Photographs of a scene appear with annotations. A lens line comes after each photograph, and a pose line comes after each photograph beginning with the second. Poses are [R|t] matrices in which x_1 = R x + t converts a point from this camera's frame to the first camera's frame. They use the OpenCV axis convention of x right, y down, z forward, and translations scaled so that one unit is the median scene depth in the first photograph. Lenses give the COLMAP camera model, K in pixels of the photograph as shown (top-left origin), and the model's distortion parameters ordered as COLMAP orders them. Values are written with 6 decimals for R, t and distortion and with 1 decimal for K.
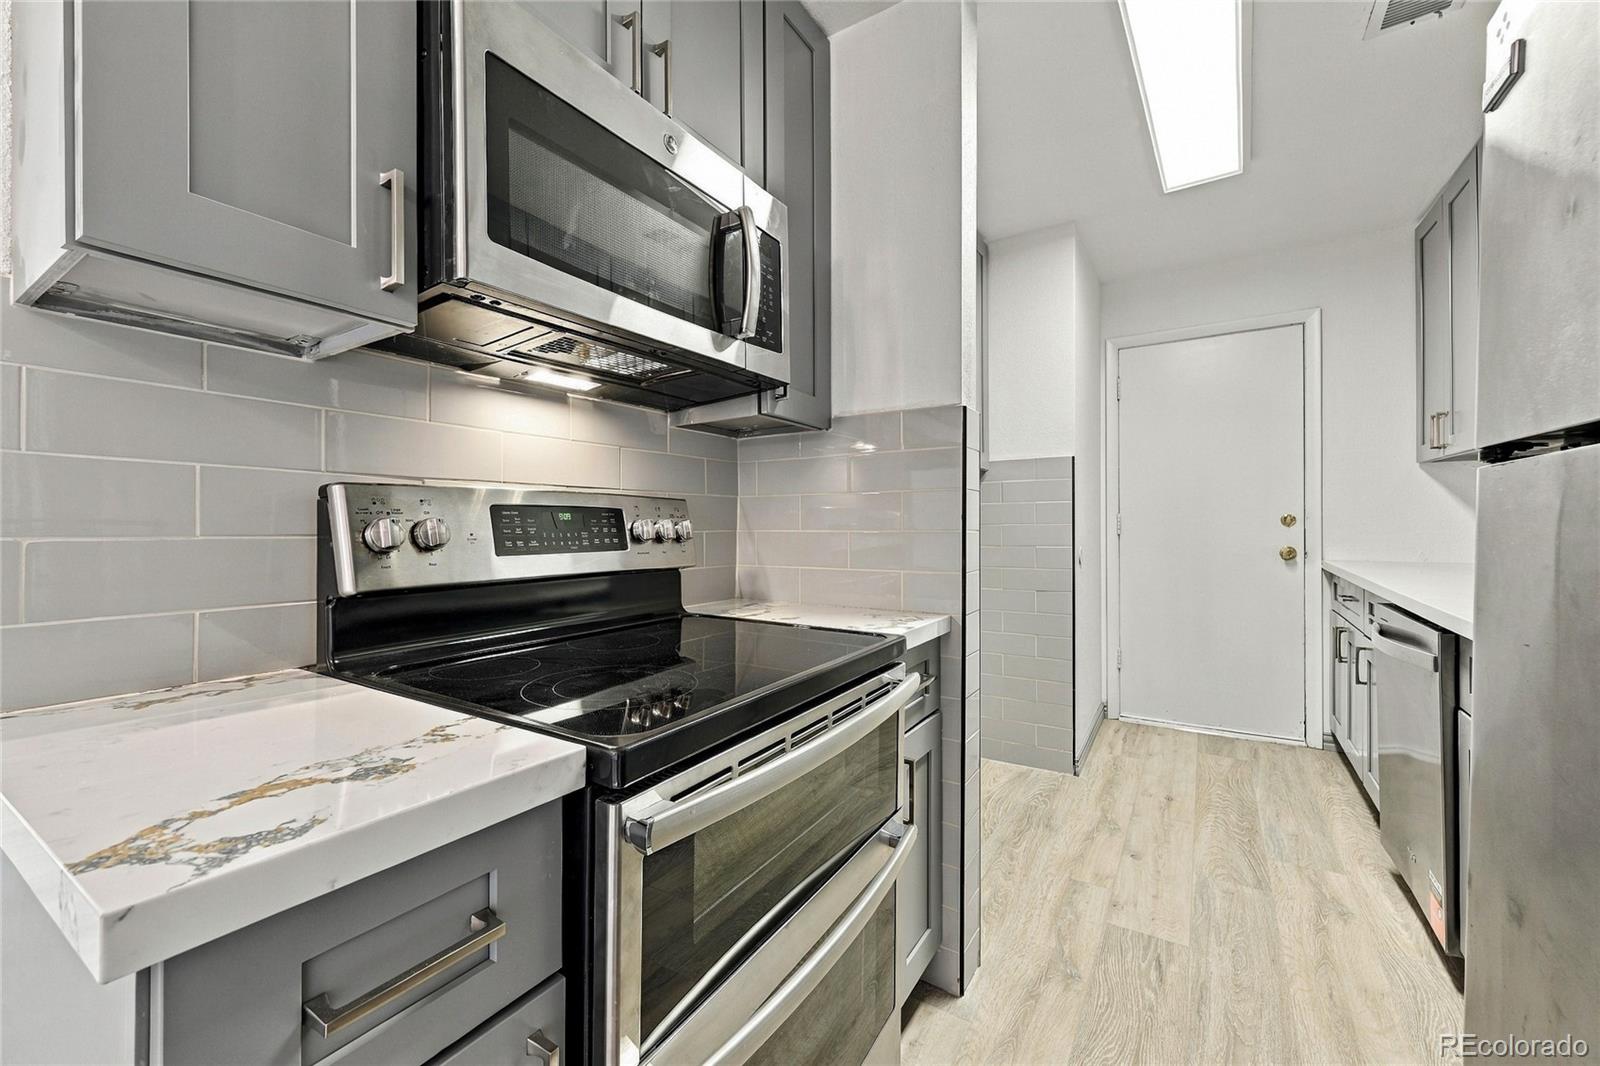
lens RADIAL K [[641.9, 0, 808.0], [0, 641.9, 522.9], [0, 0, 1]] dist [0.000828, 0.001892]
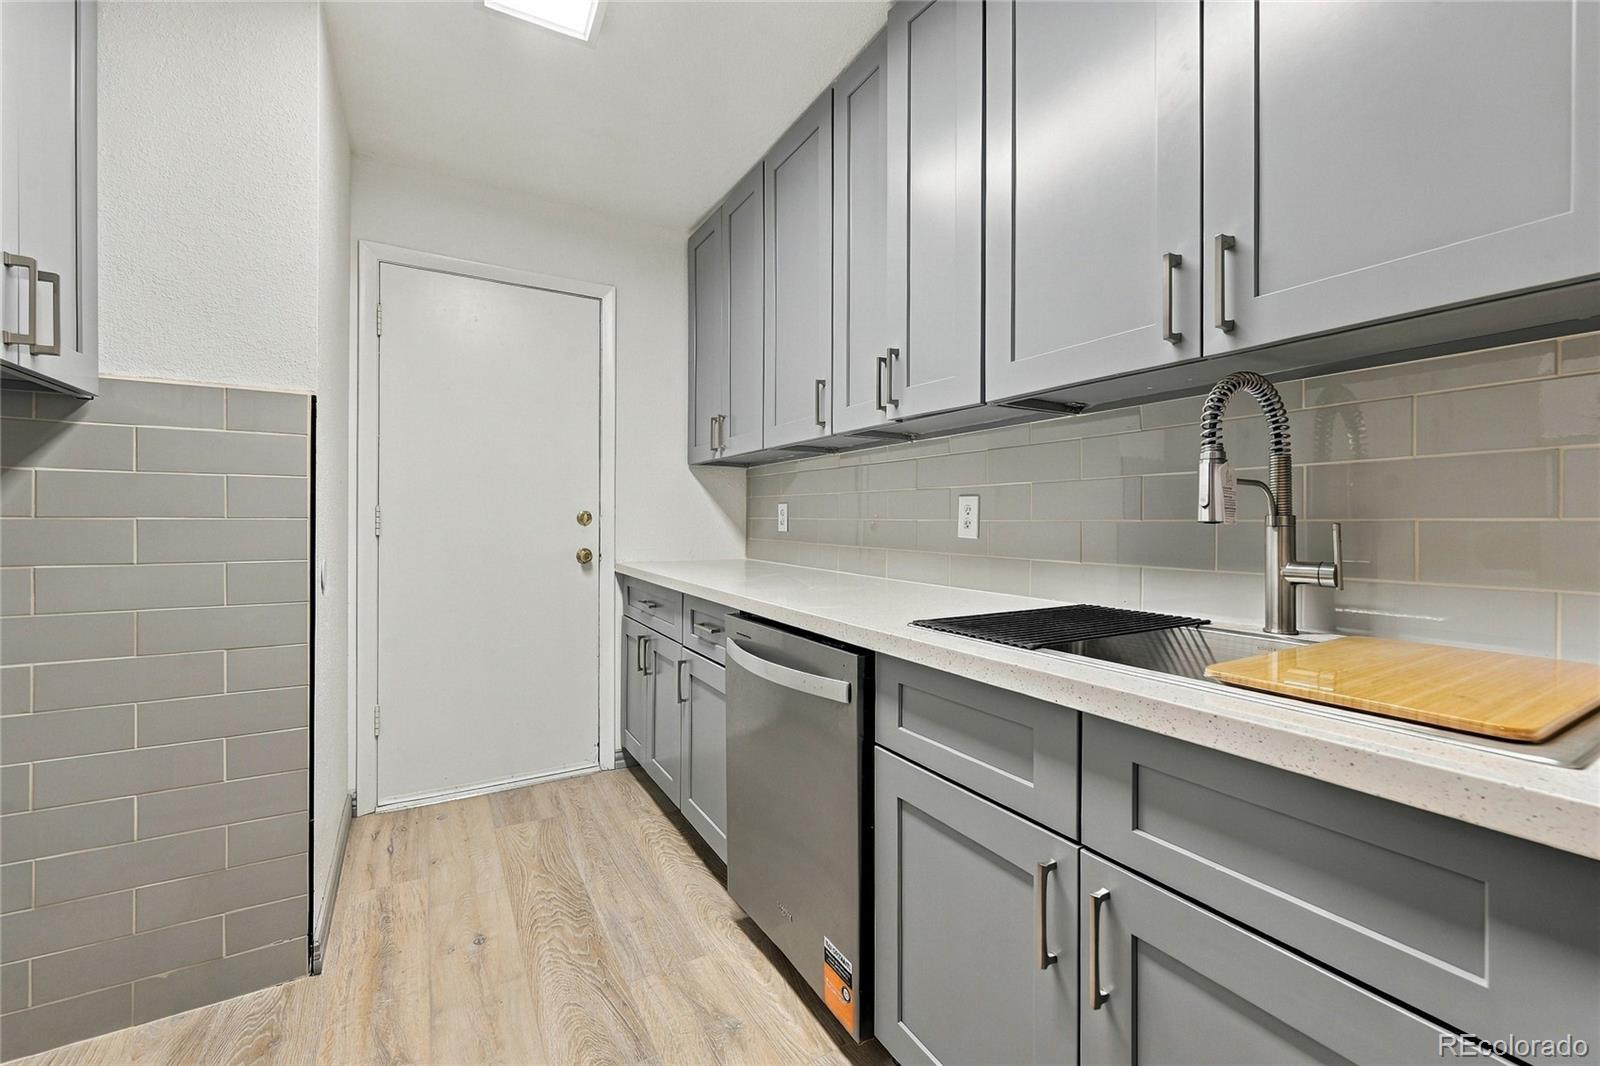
lens RADIAL K [[641.9, 0, 789.3], [0, 641.9, 524.6], [0, 0, 1]] dist [0.000828, 0.001892]
pose [[0.476034, 0.007571, 0.879394, 0.125324], [-0.010250, 0.999943, -0.003061, 0.005287], [-0.879367, -0.007556, 0.476084, 0.388589]]
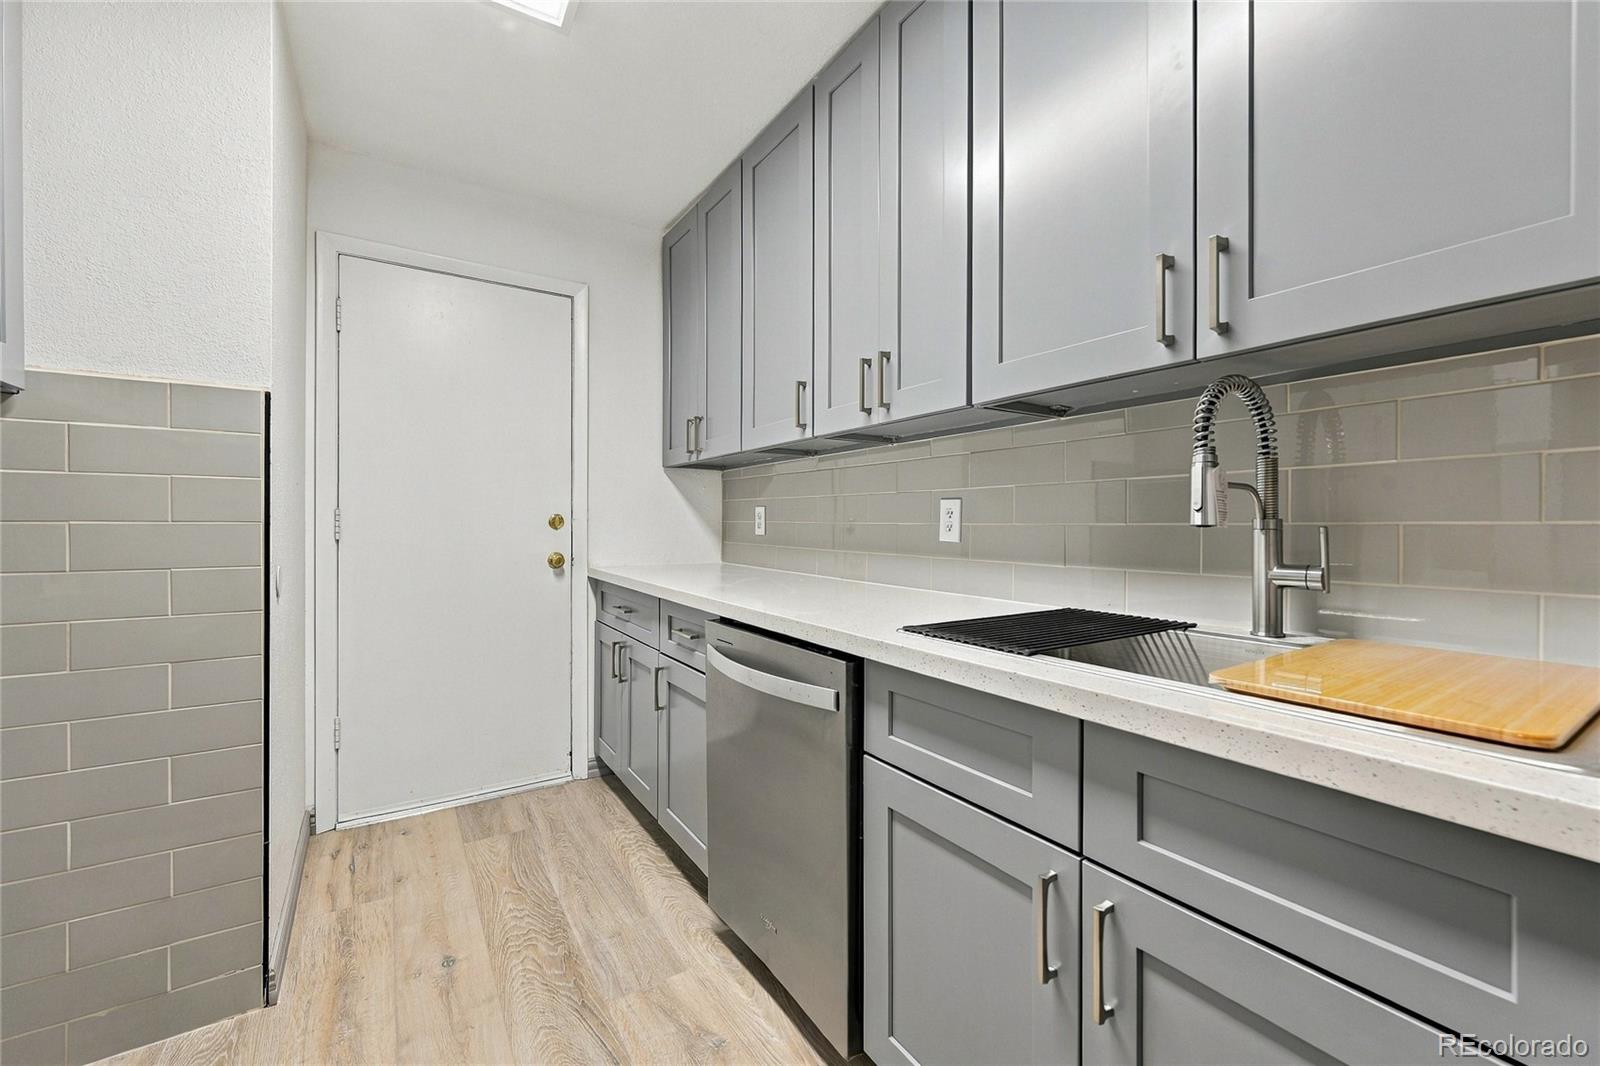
lens RADIAL K [[641.9, 0, 791.1], [0, 641.9, 529.2], [0, 0, 1]] dist [0.000828, 0.001892]
pose [[0.434944, 0.005047, 0.900443, 0.131566], [-0.008814, 0.999960, -0.001347, 0.004941], [-0.900414, -0.007351, 0.434971, 0.401990]]
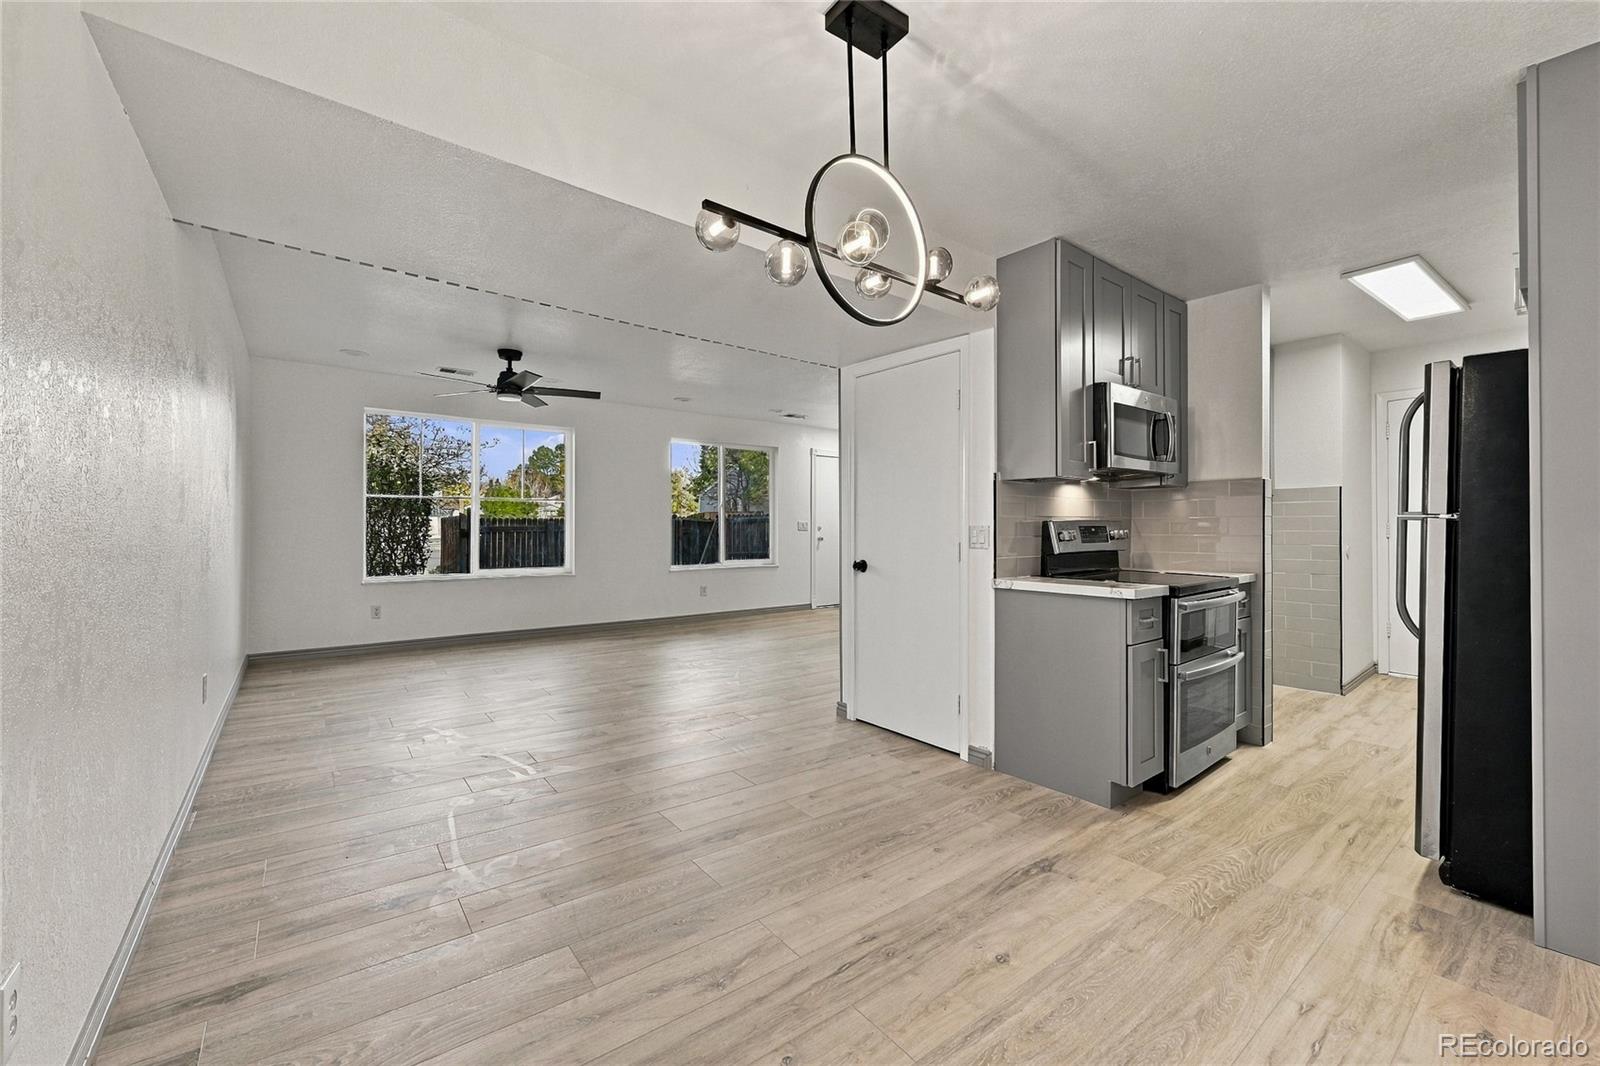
lens RADIAL K [[641.9, 0, 803.2], [0, 641.9, 525.4], [0, 0, 1]] dist [0.000828, 0.001892]
pose [[0.939076, 0.000139, -0.343711, -0.269840], [0.000719, 0.999997, 0.002369, -0.015789], [0.343710, -0.002472, 0.939073, -0.902824]]
